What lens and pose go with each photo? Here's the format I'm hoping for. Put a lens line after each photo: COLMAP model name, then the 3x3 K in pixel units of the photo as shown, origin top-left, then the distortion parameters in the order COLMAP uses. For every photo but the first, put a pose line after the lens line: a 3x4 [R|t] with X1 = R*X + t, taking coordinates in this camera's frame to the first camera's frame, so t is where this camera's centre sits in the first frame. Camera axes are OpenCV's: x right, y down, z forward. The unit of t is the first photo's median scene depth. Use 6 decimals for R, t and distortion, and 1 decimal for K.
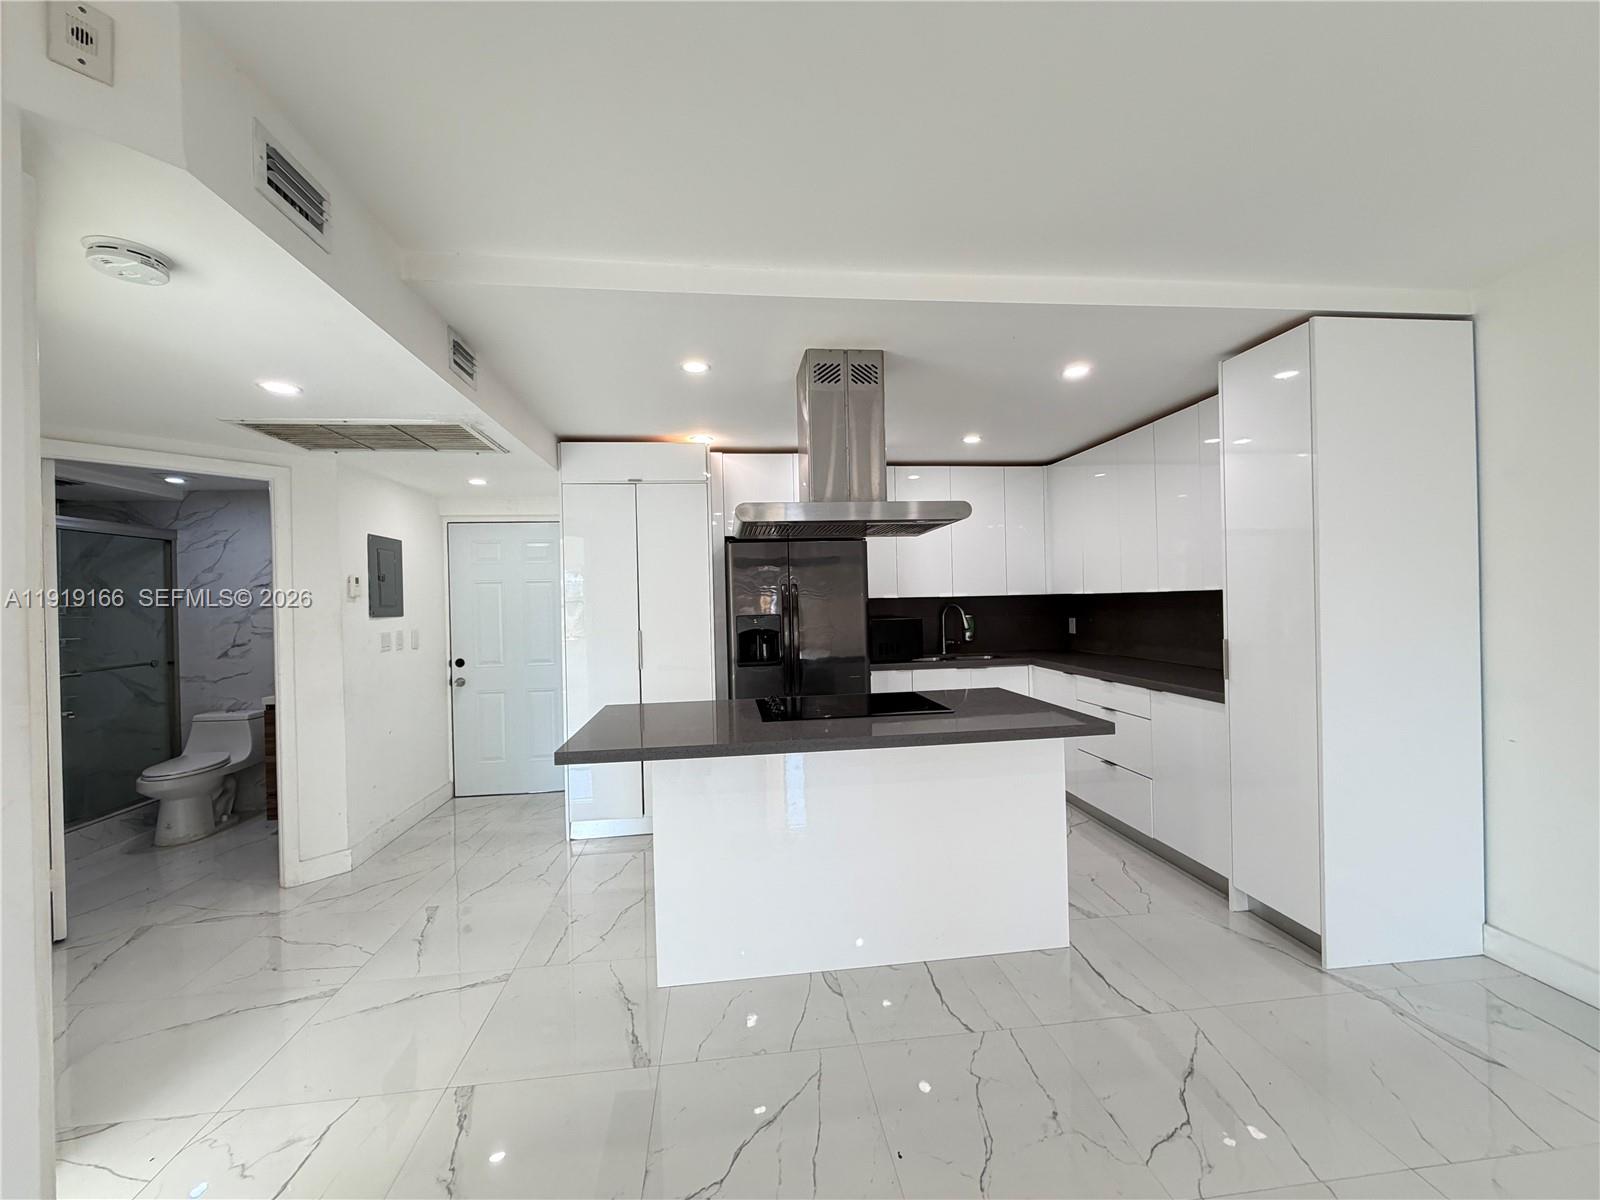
lens RADIAL K [[638.8, 0, 792.4], [0, 638.8, 601.9], [0, 0, 1]] dist [0.001474, -0.000367]
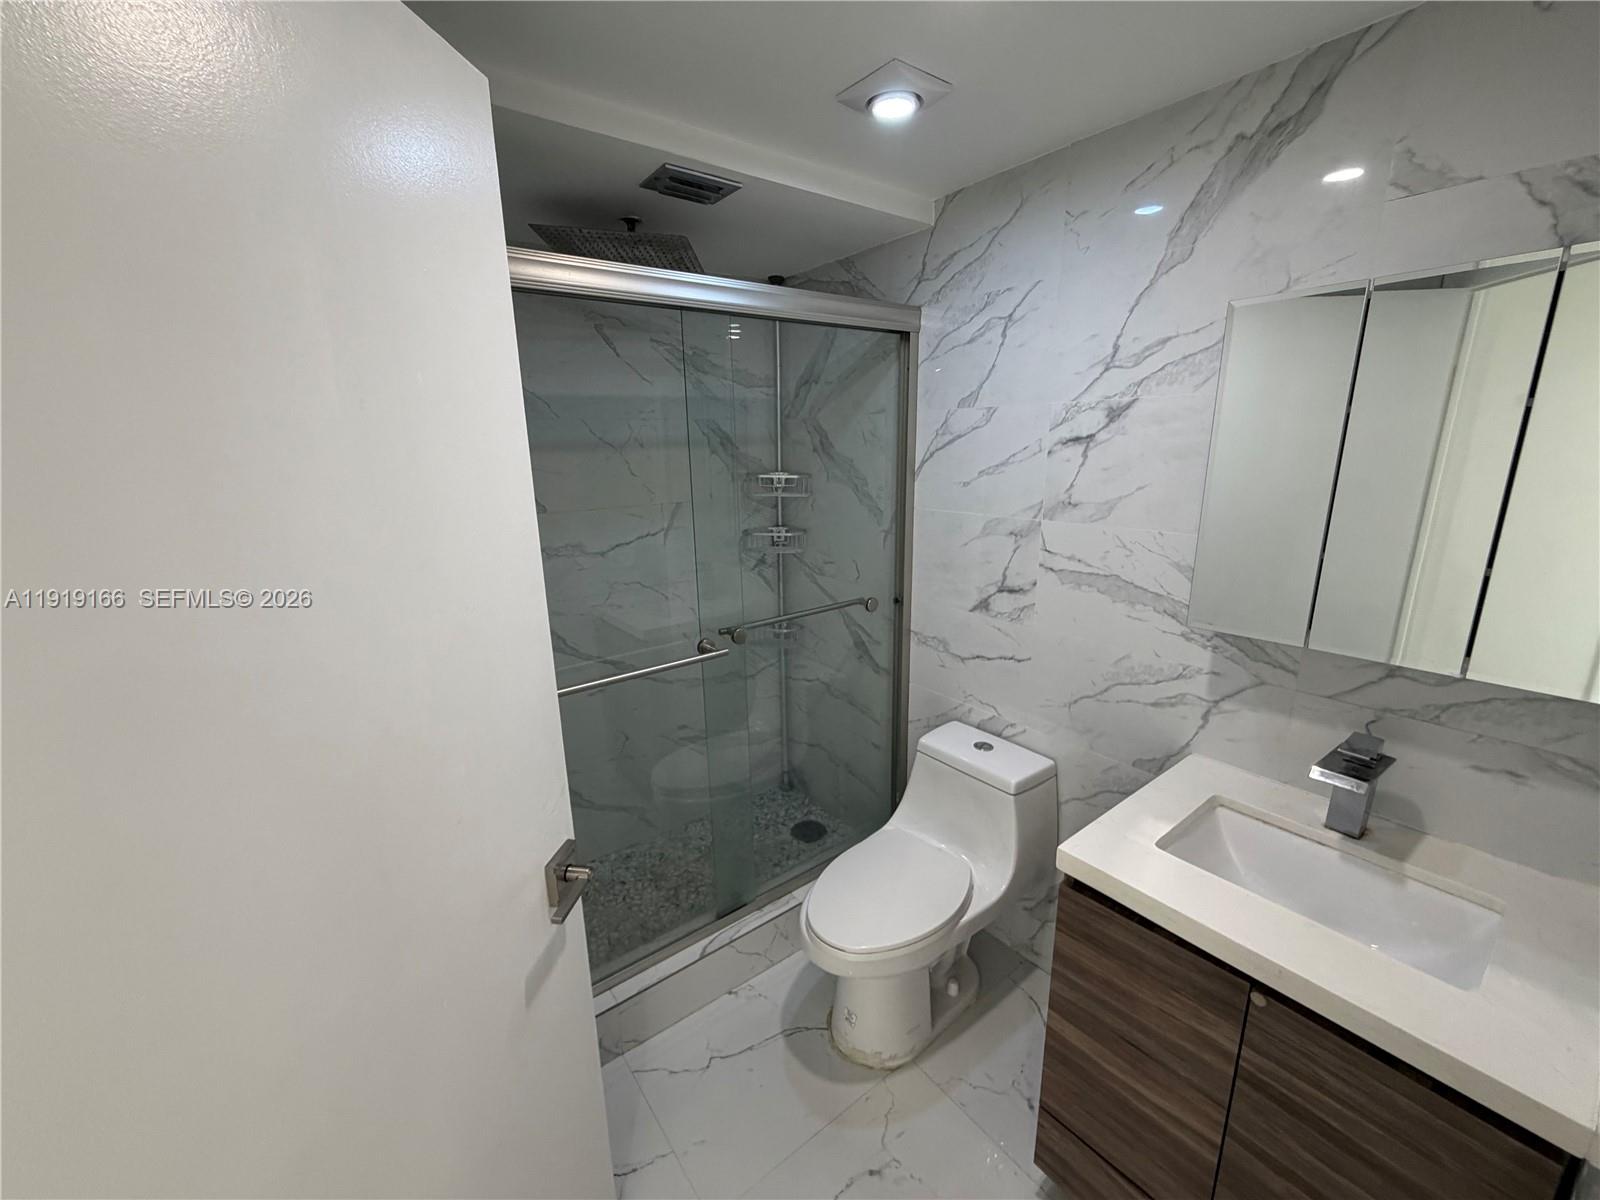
lens RADIAL K [[638.8, 0, 794.5], [0, 638.8, 599.5], [0, 0, 1]] dist [0.001474, -0.000367]
pose [[0.515395, 0.219059, -0.828481, -0.633302], [0.002585, 0.966374, 0.257127, -0.033491], [0.856949, -0.134663, 0.497498, 0.717500]]
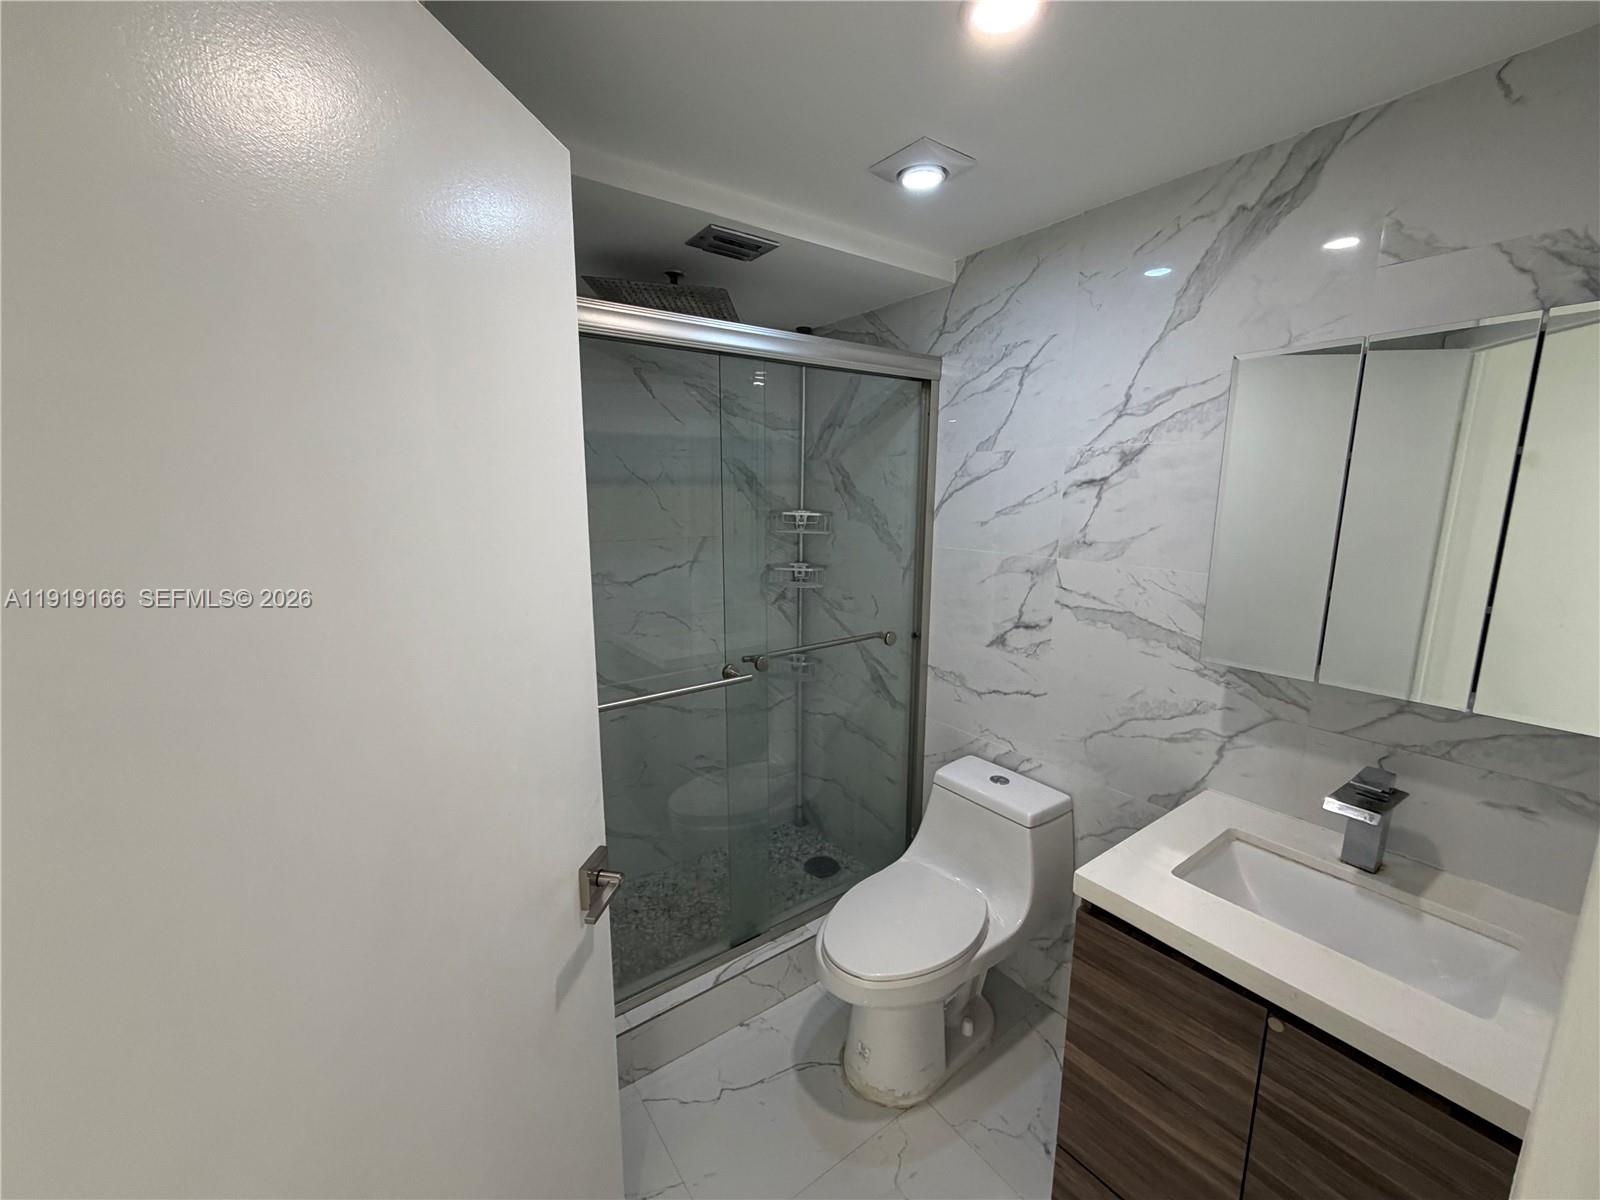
lens RADIAL K [[638.8, 0, 794.4], [0, 638.8, 600.2], [0, 0, 1]] dist [0.001474, -0.000367]
pose [[0.494419, 0.175510, -0.851320, -0.622230], [-0.017558, 0.981220, 0.192093, -0.028299], [0.869046, -0.080027, 0.488216, 0.702742]]
